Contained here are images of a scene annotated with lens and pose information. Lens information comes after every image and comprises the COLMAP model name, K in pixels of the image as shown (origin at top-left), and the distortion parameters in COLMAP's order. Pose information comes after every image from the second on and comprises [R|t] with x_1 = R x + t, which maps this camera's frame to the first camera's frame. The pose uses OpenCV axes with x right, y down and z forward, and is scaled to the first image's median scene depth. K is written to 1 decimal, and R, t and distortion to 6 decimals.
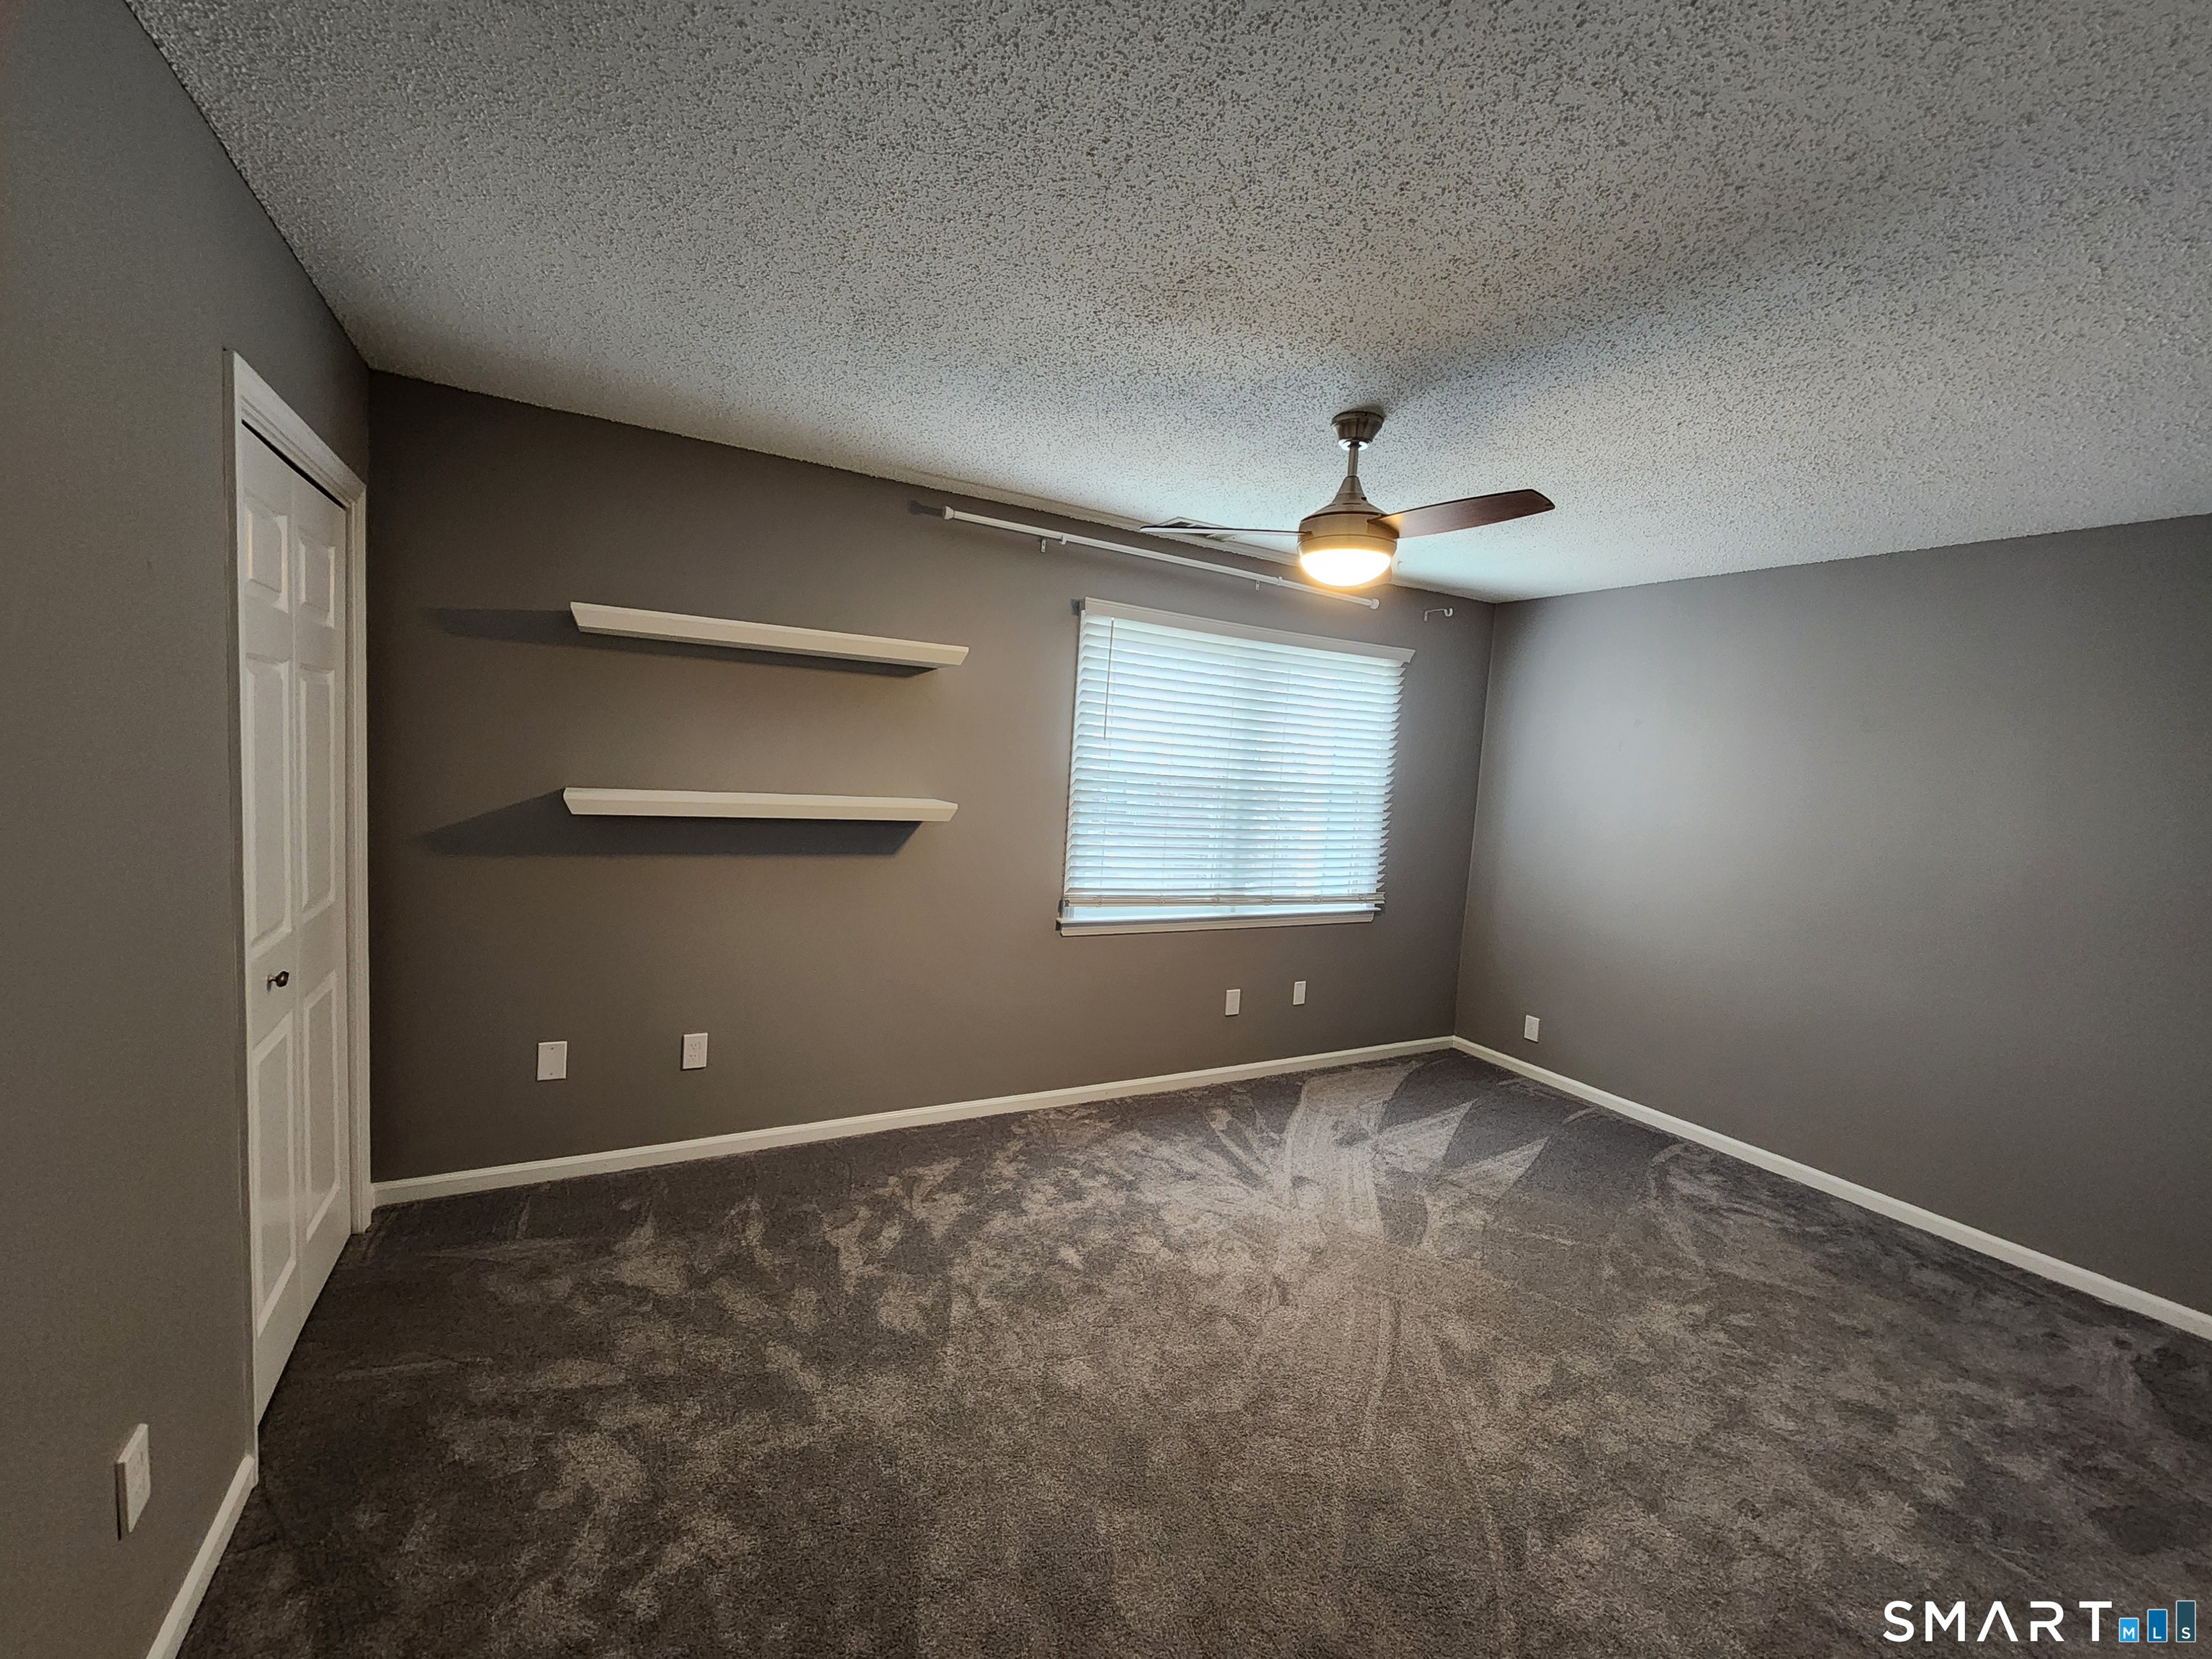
lens RADIAL K [[895.5, 0, 1091.2], [0, 895.5, 830.7], [0, 0, 1]] dist [-0.000369, -0.004205]
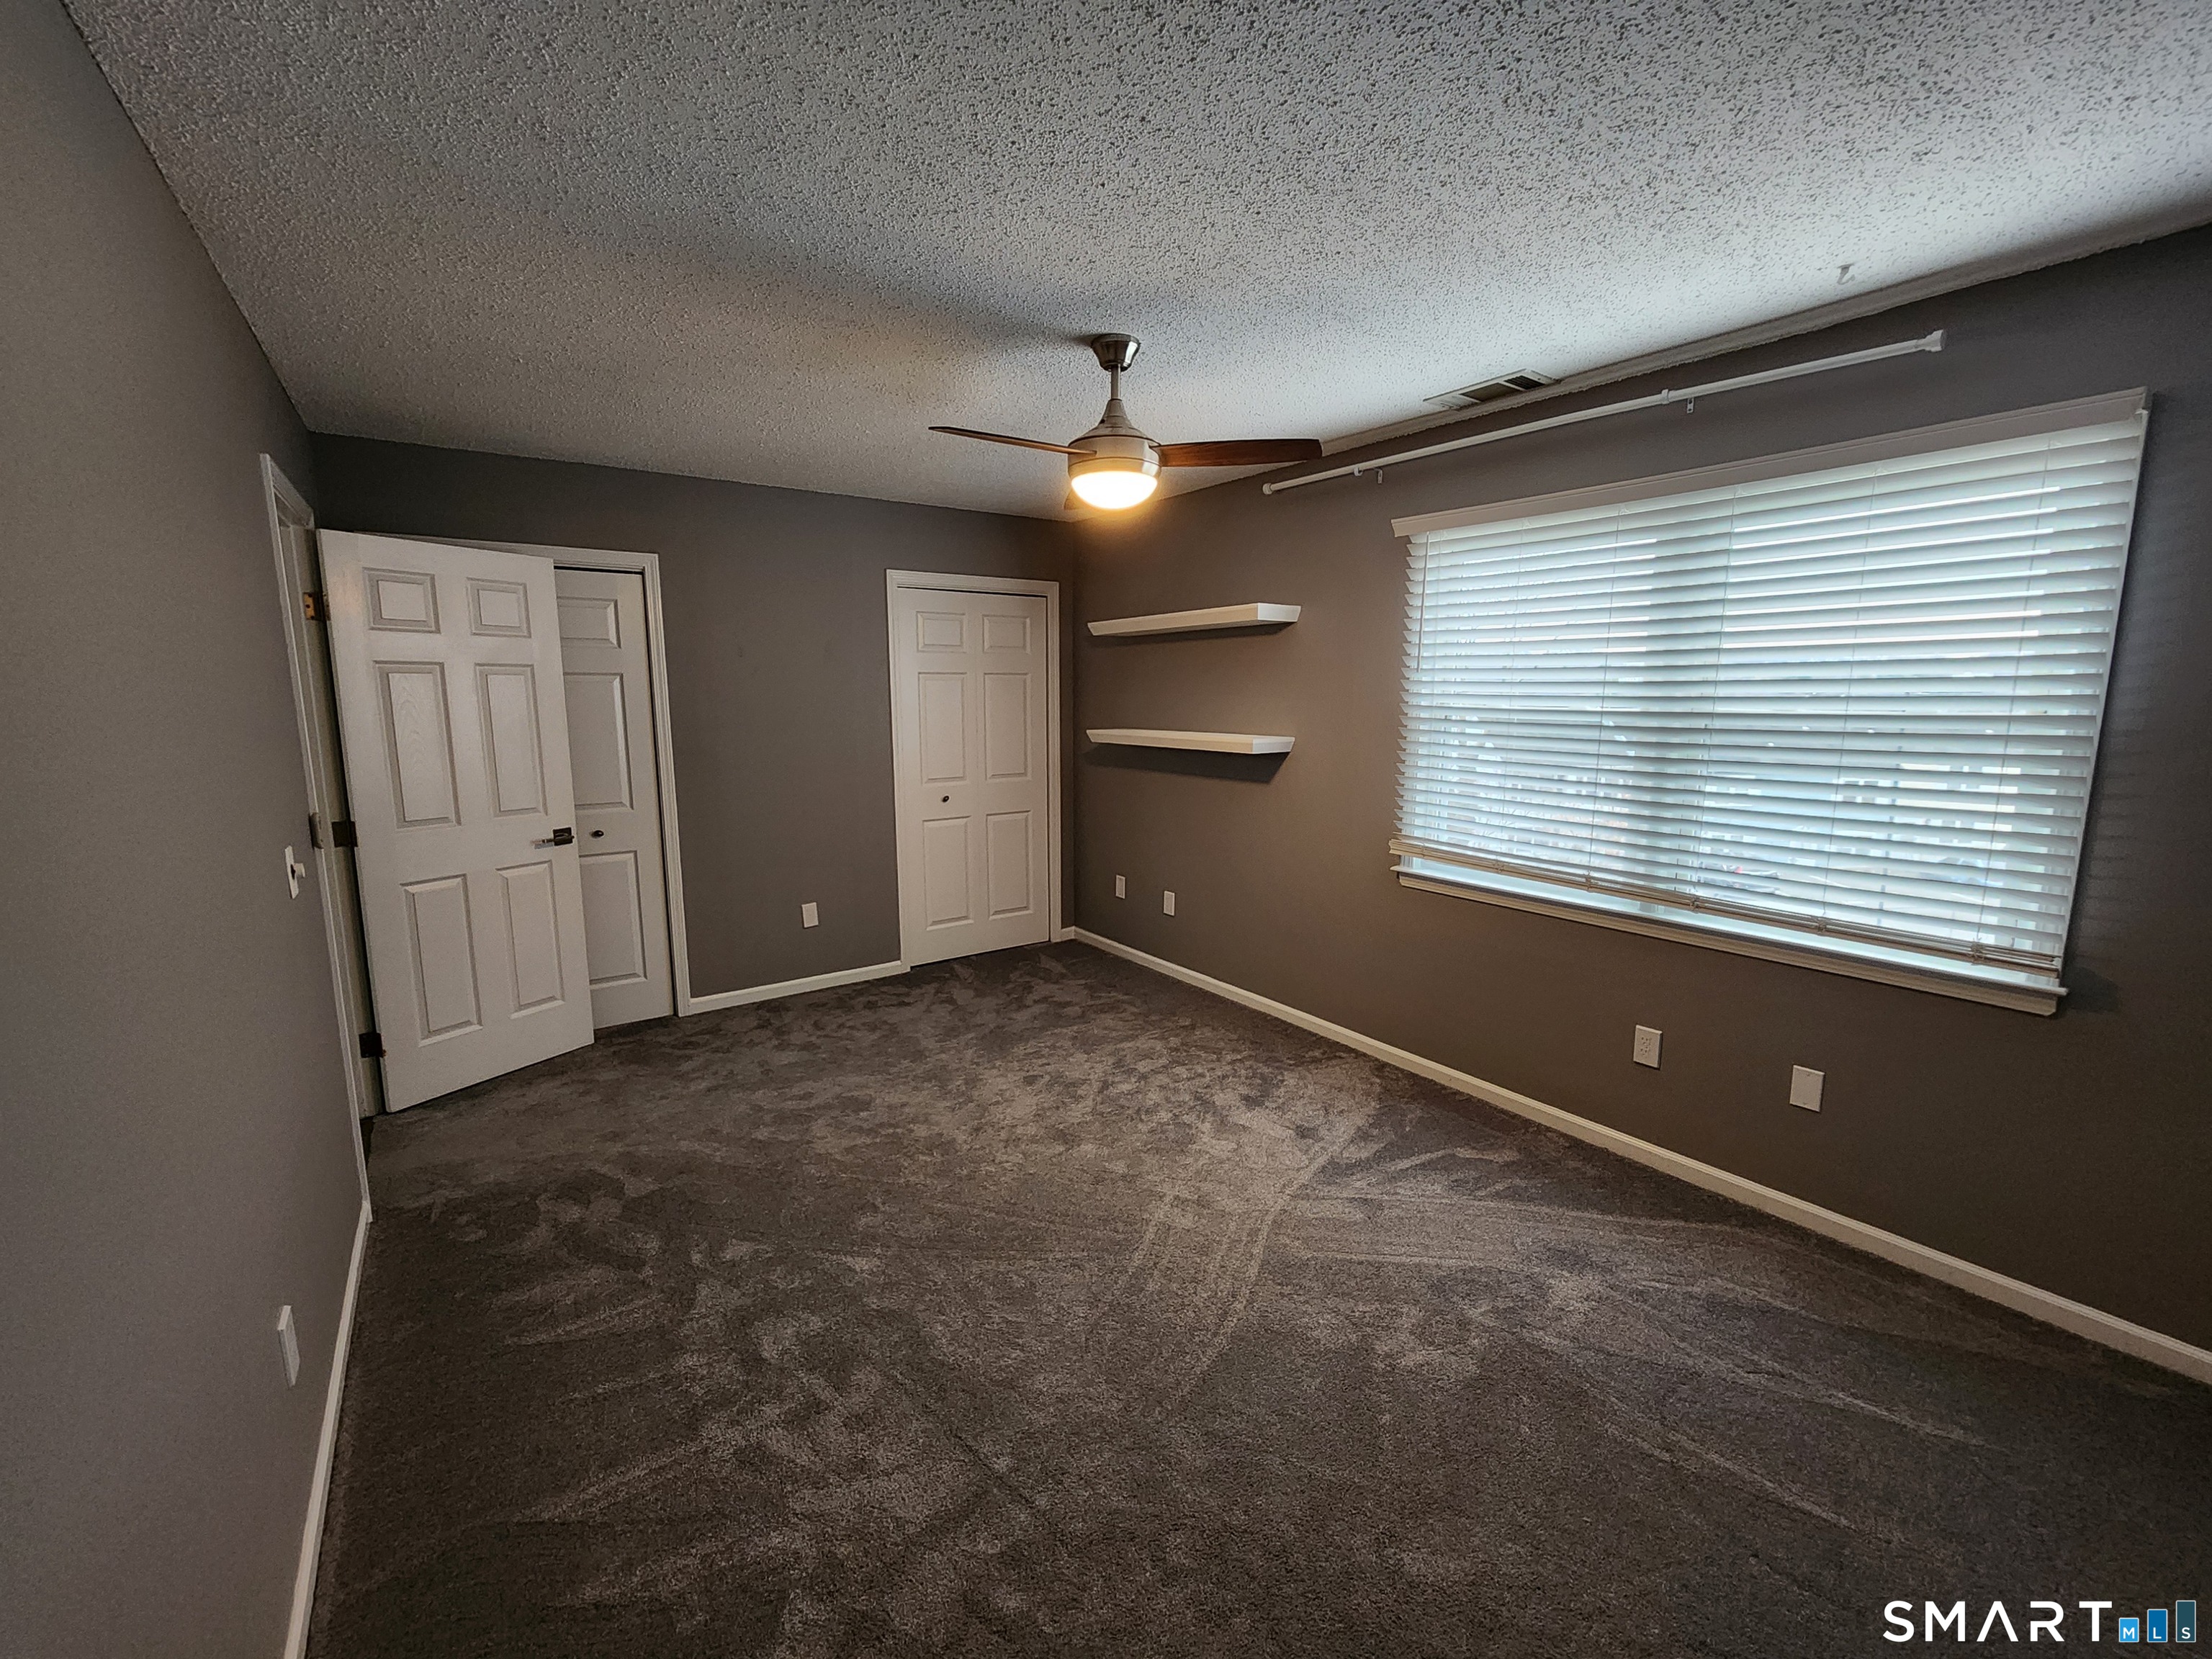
lens RADIAL K [[895.5, 0, 1091.2], [0, 895.5, 830.7], [0, 0, 1]] dist [-0.000369, -0.004205]
pose [[0.111317, 0.089037, -0.989788, 0.957594], [-0.072734, 0.994037, 0.081239, 0.008758], [0.991120, 0.062948, 0.117129, 0.629788]]
